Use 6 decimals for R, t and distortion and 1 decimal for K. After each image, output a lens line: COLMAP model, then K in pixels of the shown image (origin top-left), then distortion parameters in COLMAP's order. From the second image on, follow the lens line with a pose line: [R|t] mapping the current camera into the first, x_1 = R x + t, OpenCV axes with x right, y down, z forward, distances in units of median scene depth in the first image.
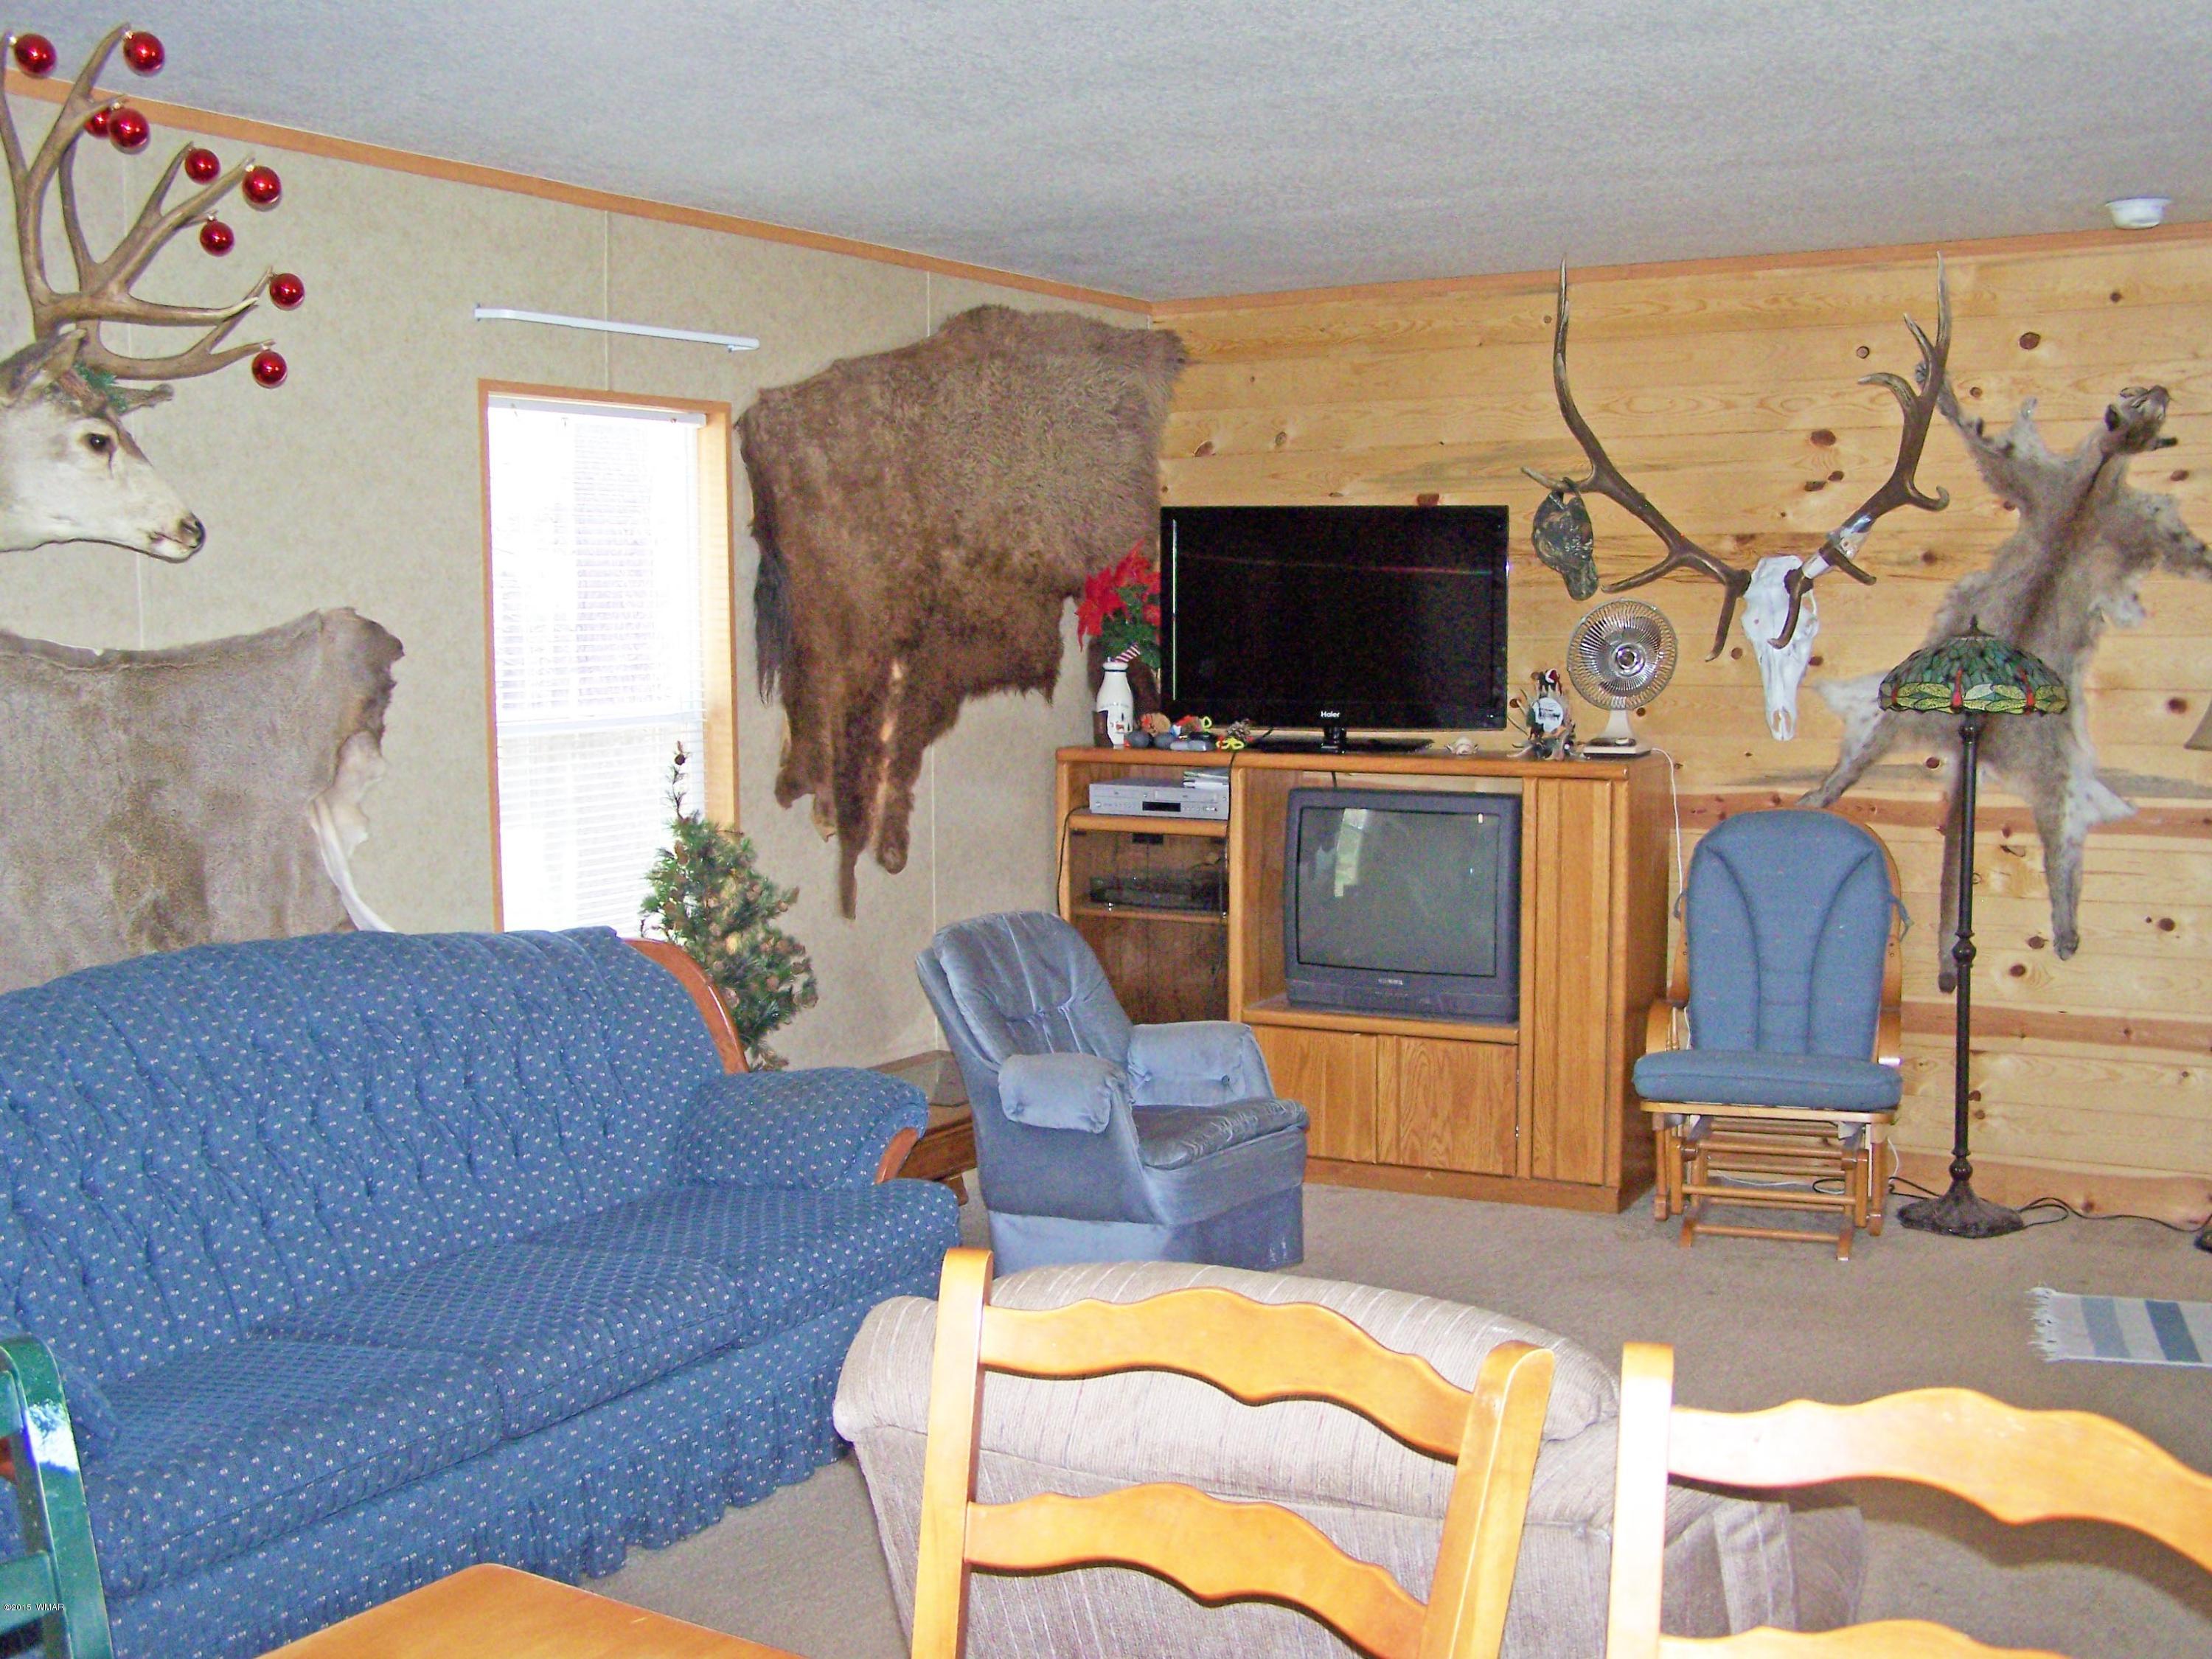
lens RADIAL K [[2382.1, 0, 1106.0], [0, 2382.1, 829.5], [0, 0, 1]] dist [-0.182320, 0.256732]
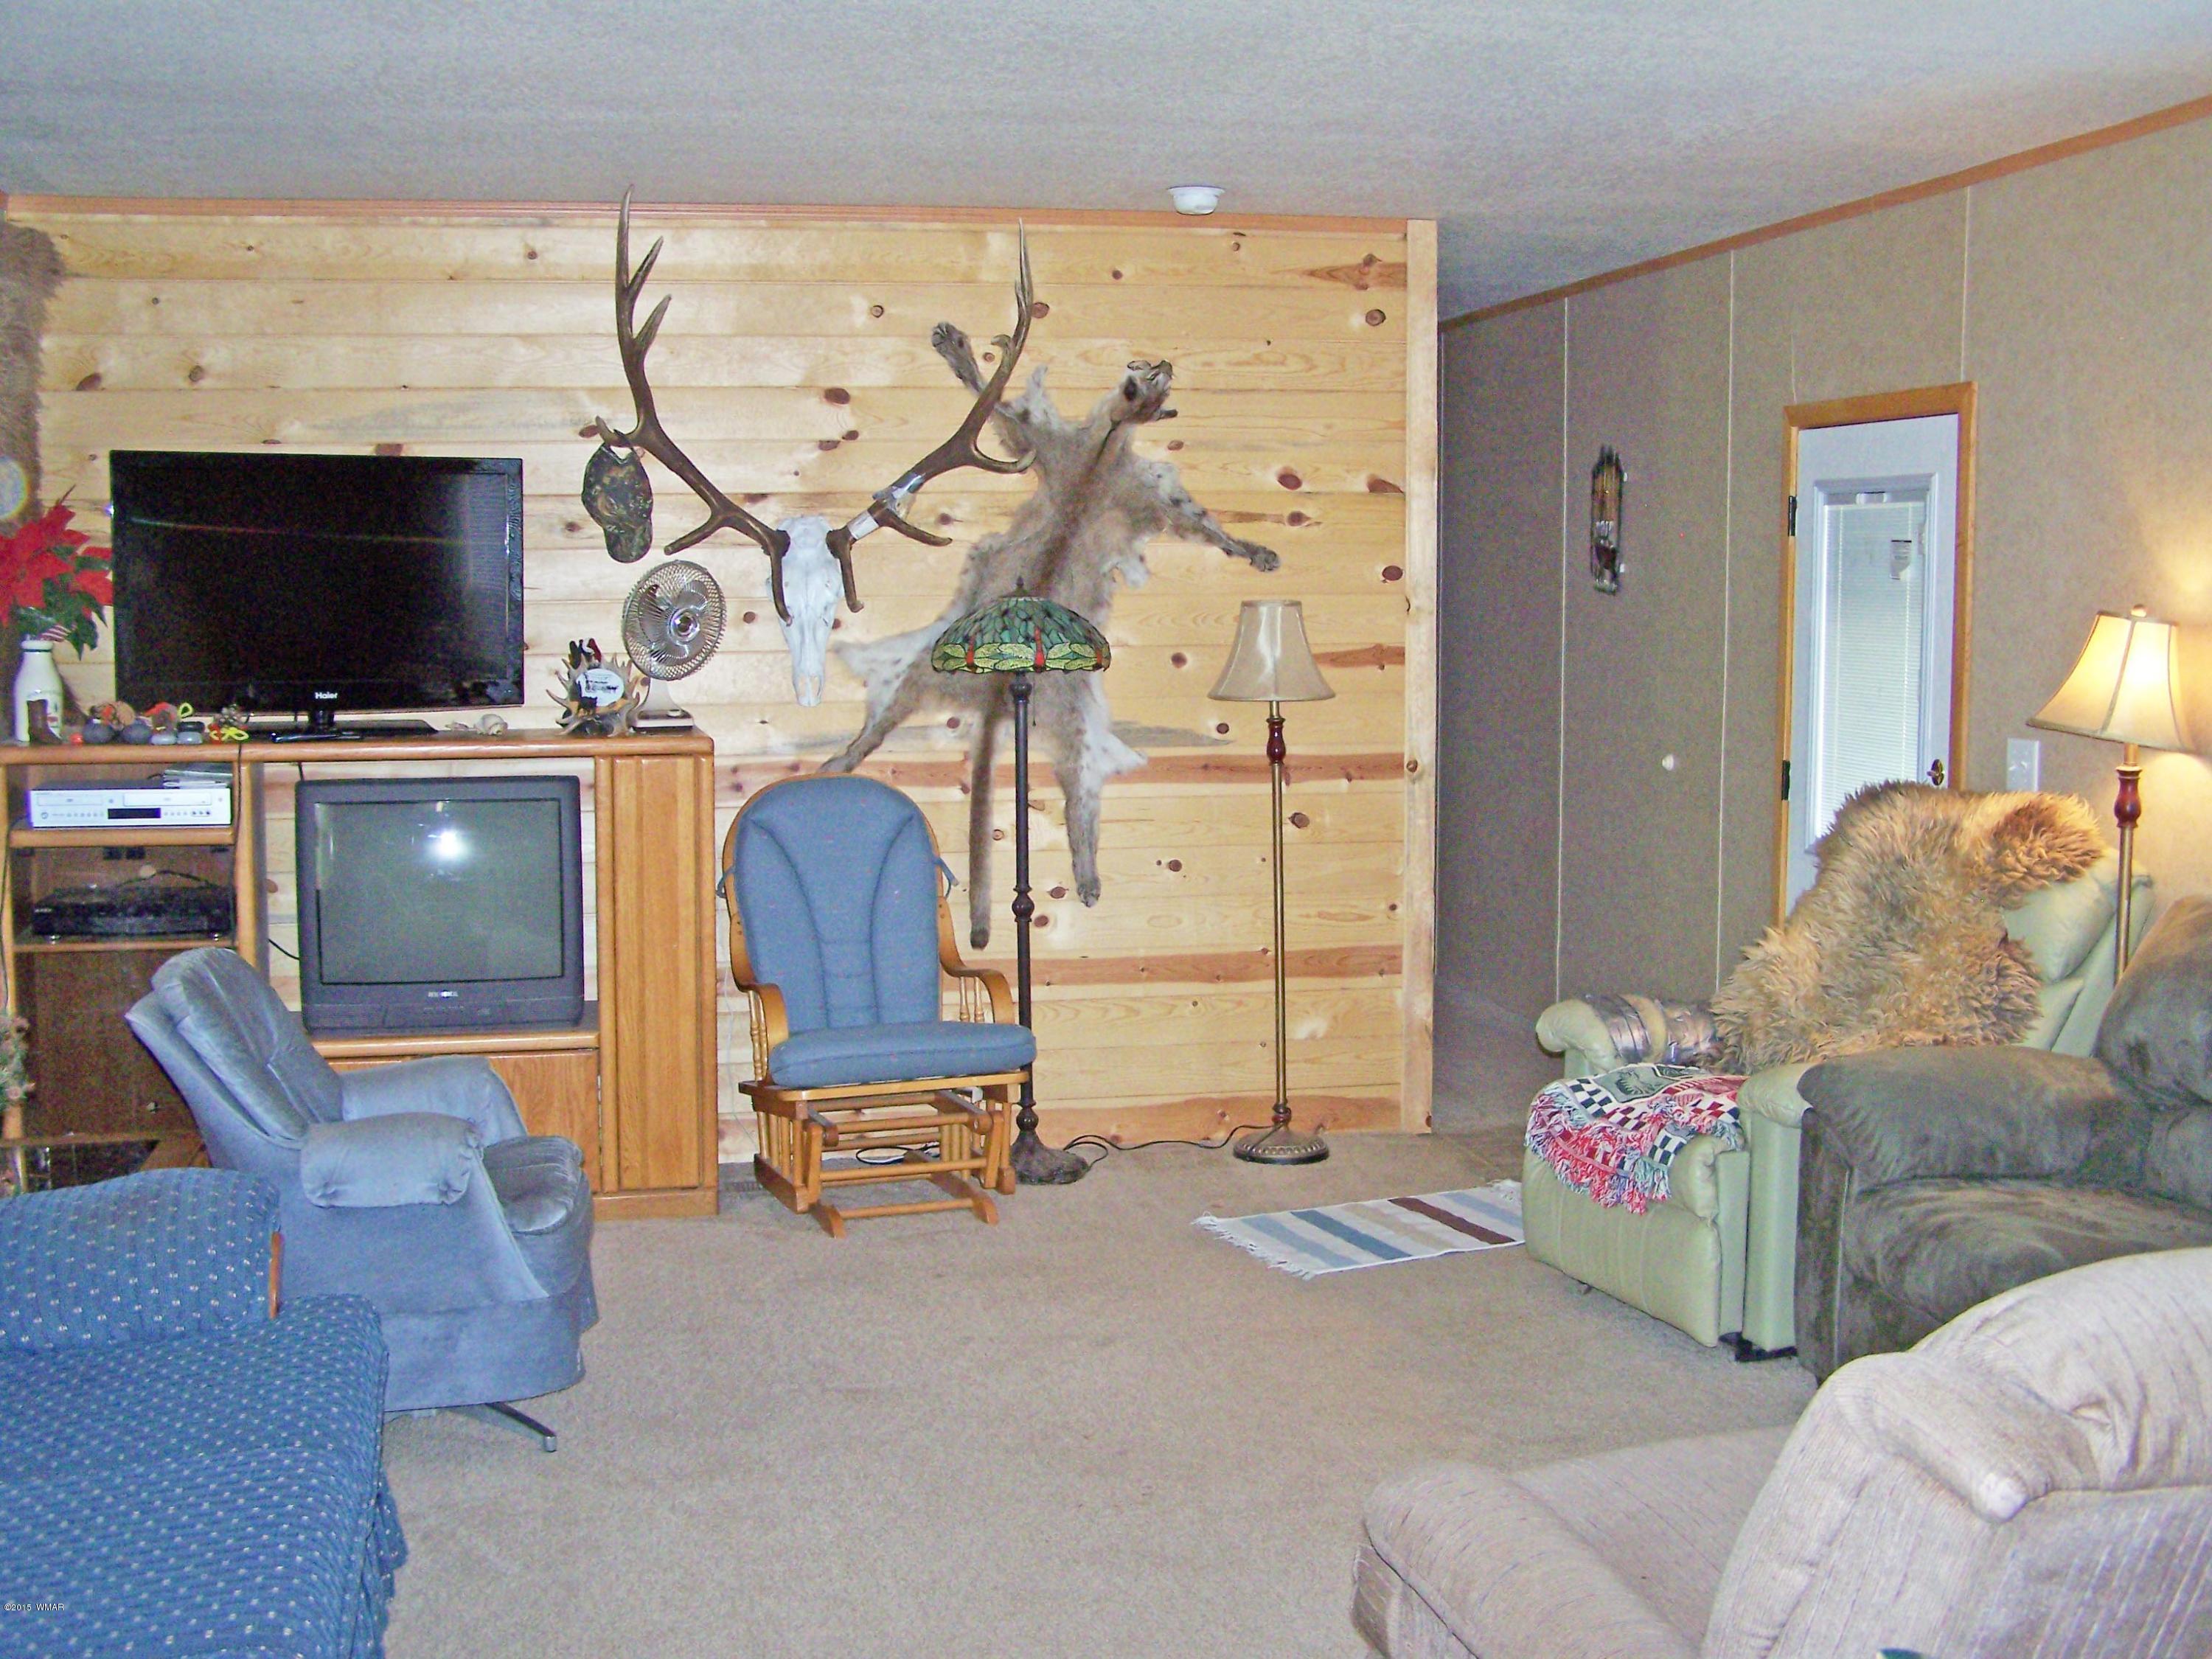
lens RADIAL K [[2444.7, 0, 1106.0], [0, 2444.7, 829.5], [0, 0, 1]] dist [-0.200080, 0.328809]
pose [[0.754271, -0.063539, 0.653482, -0.292470], [0.054784, 0.997926, 0.033797, -0.014933], [-0.654274, 0.010308, 0.756187, 0.165861]]
